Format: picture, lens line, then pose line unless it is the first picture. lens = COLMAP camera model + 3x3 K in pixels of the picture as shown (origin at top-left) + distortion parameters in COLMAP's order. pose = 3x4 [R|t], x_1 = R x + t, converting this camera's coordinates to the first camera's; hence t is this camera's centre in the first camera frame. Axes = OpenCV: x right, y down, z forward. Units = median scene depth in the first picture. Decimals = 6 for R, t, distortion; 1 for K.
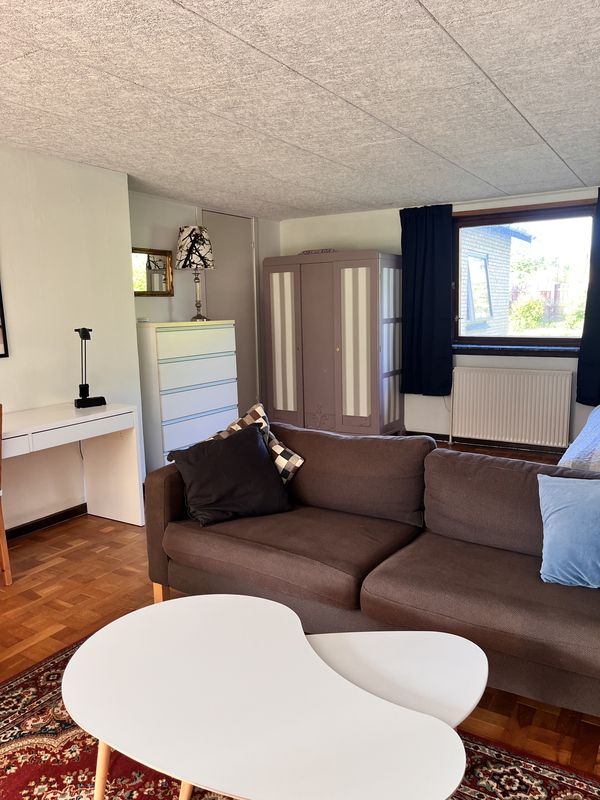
lens RADIAL K [[600.5, 0, 300.0], [0, 600.5, 400.0], [0, 0, 1]] dist [0.041241, -0.001544]
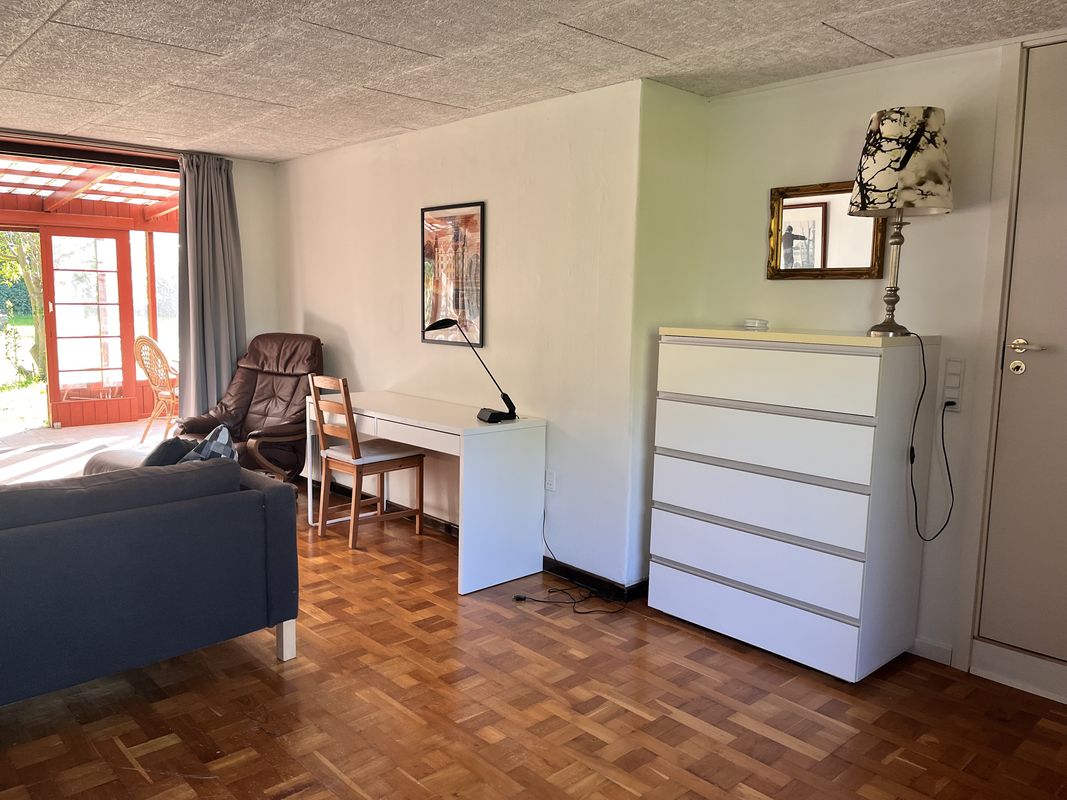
lens RADIAL K [[800.9, 0, 533.5], [0, 800.9, 400.0], [0, 0, 1]] dist [0.041241, -0.001544]
pose [[-0.261938, 0.139108, -0.955007, 0.488093], [-0.156363, 0.970365, 0.184232, -0.170008], [0.952333, 0.197586, -0.232424, 1.006784]]
